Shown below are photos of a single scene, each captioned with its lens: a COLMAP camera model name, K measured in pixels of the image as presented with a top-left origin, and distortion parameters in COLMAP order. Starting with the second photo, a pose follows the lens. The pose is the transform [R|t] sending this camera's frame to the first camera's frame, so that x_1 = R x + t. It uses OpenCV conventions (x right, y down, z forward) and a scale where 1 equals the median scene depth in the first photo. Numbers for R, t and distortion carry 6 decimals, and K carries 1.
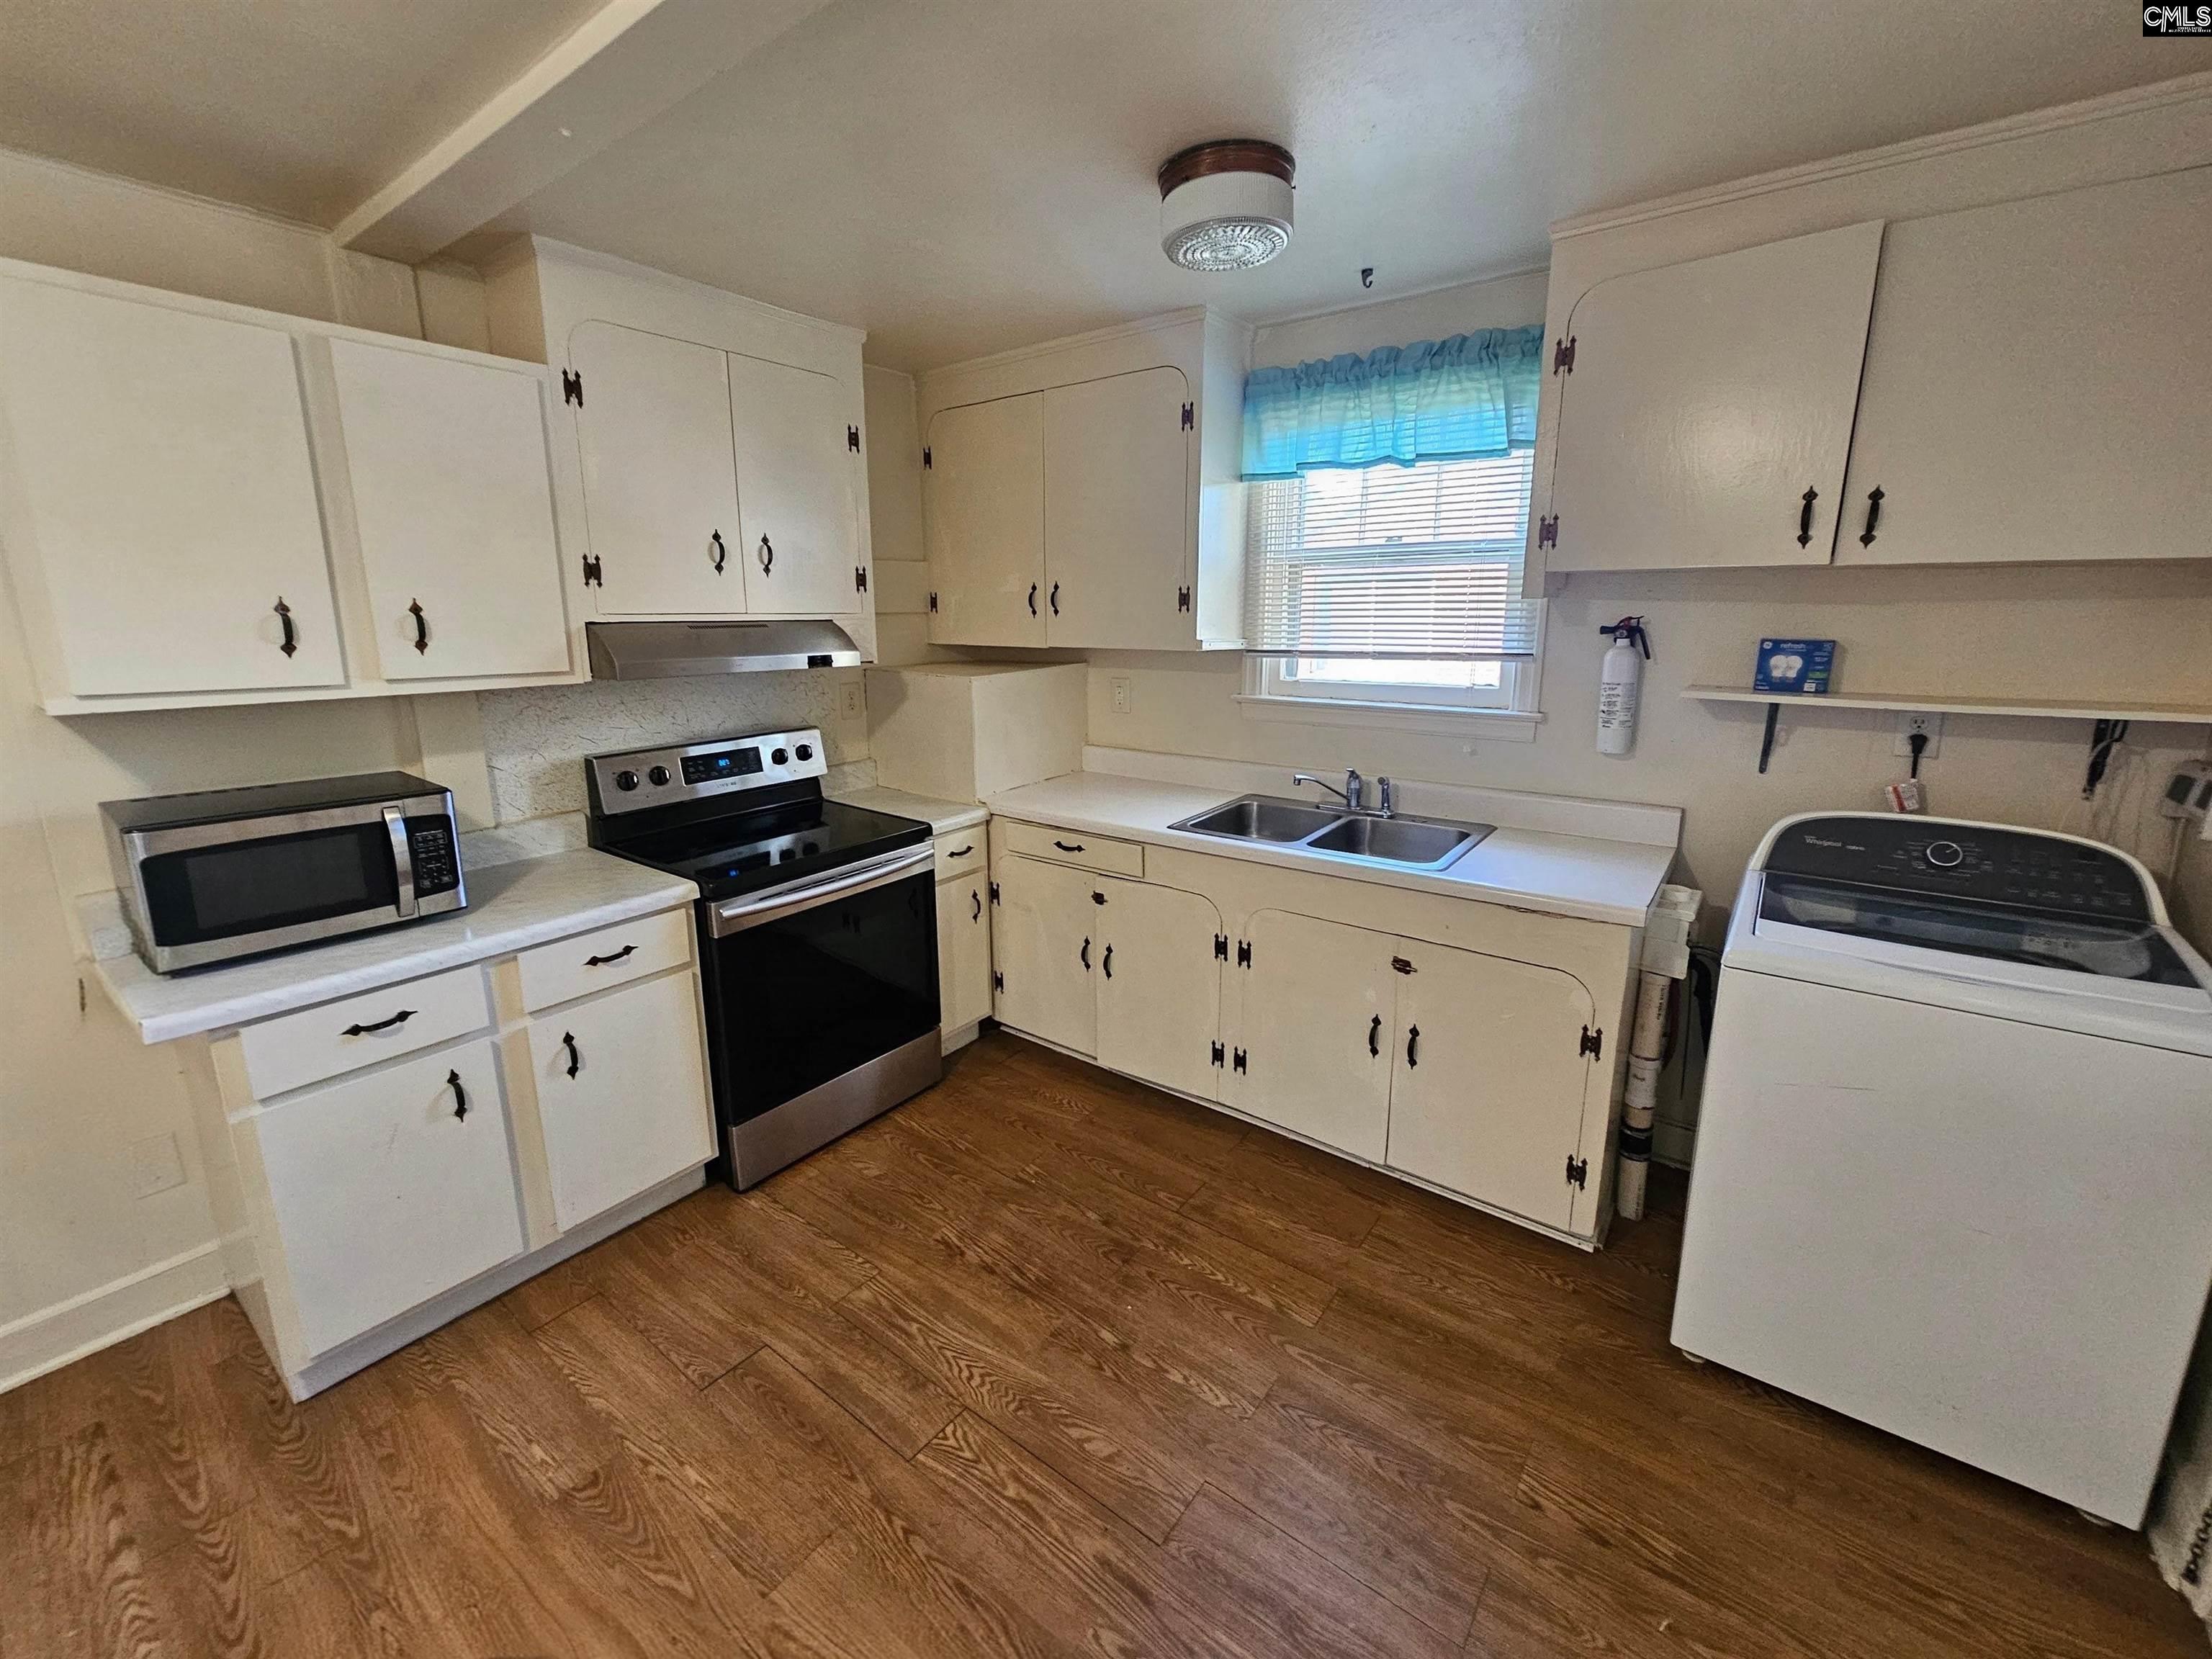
lens RADIAL K [[902.4, 0, 1071.0], [0, 902.4, 797.2], [0, 0, 1]] dist [-0.001227, -0.000246]
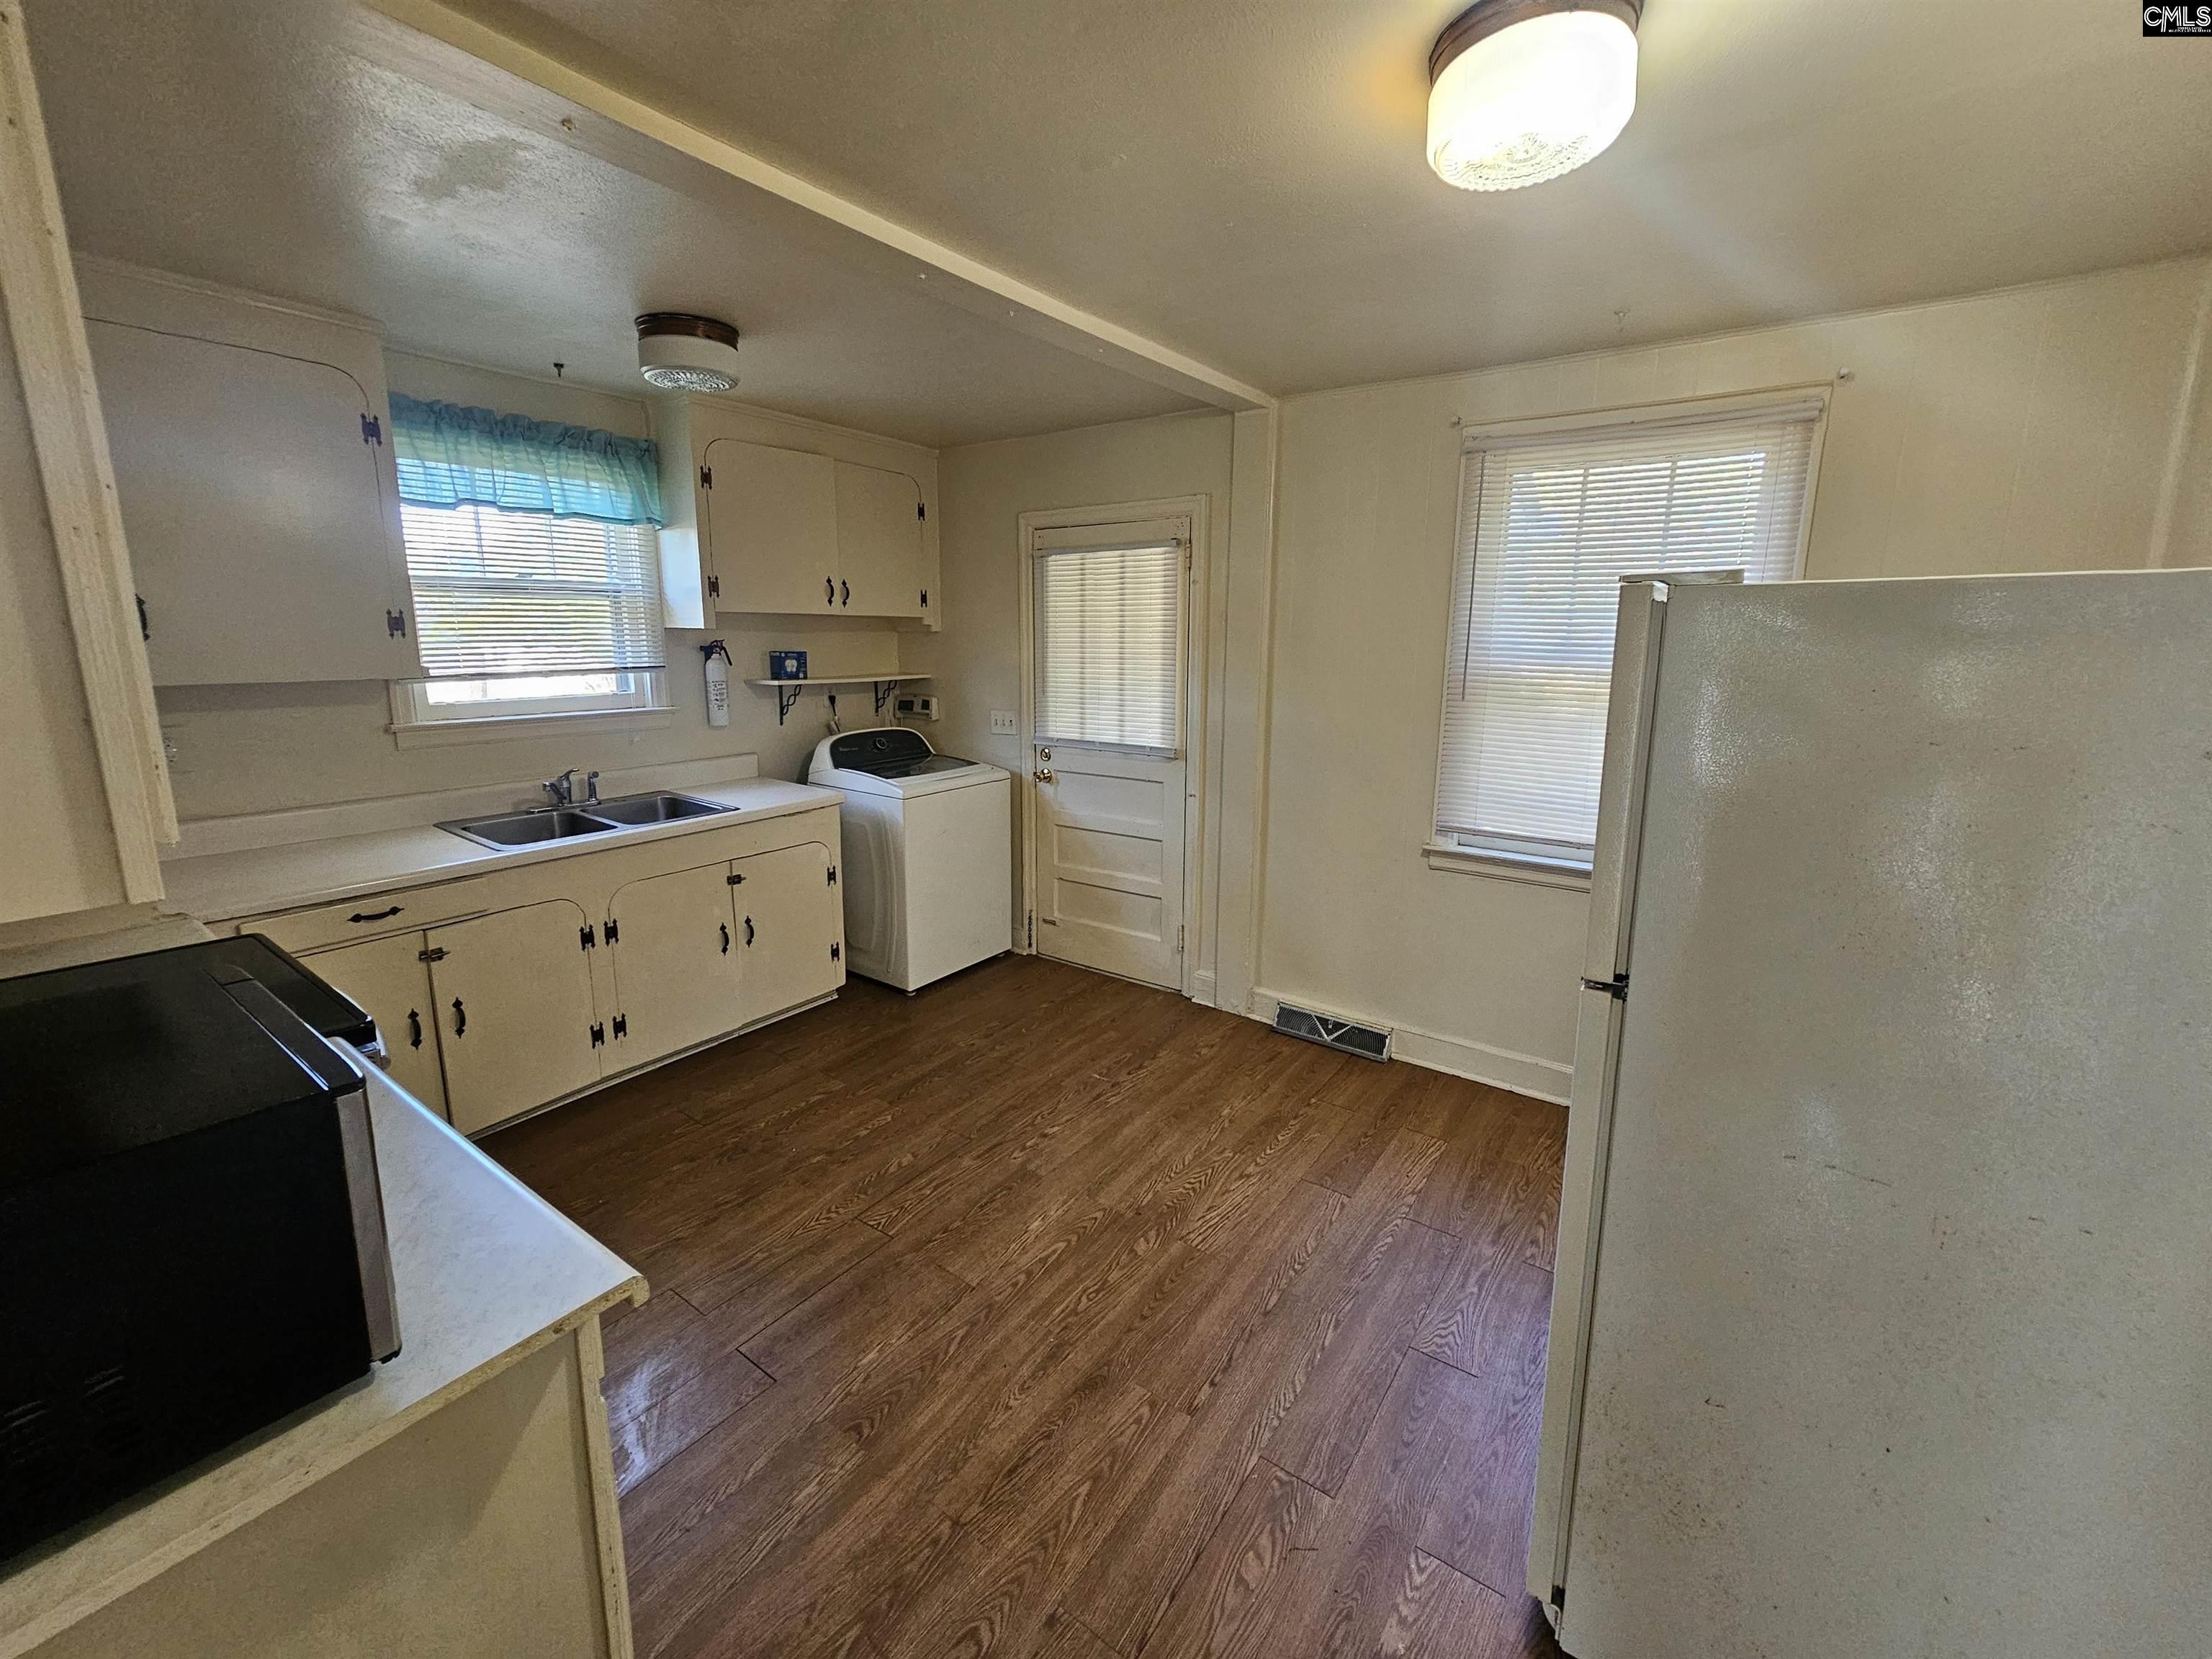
lens RADIAL K [[902.4, 0, 1099.5], [0, 902.4, 813.7], [0, 0, 1]] dist [-0.001227, -0.000246]
pose [[-0.035840, -0.192956, 0.980553, -1.148752], [0.201085, 0.959723, 0.196207, -0.089331], [-0.978918, 0.204207, 0.004404, 0.429696]]
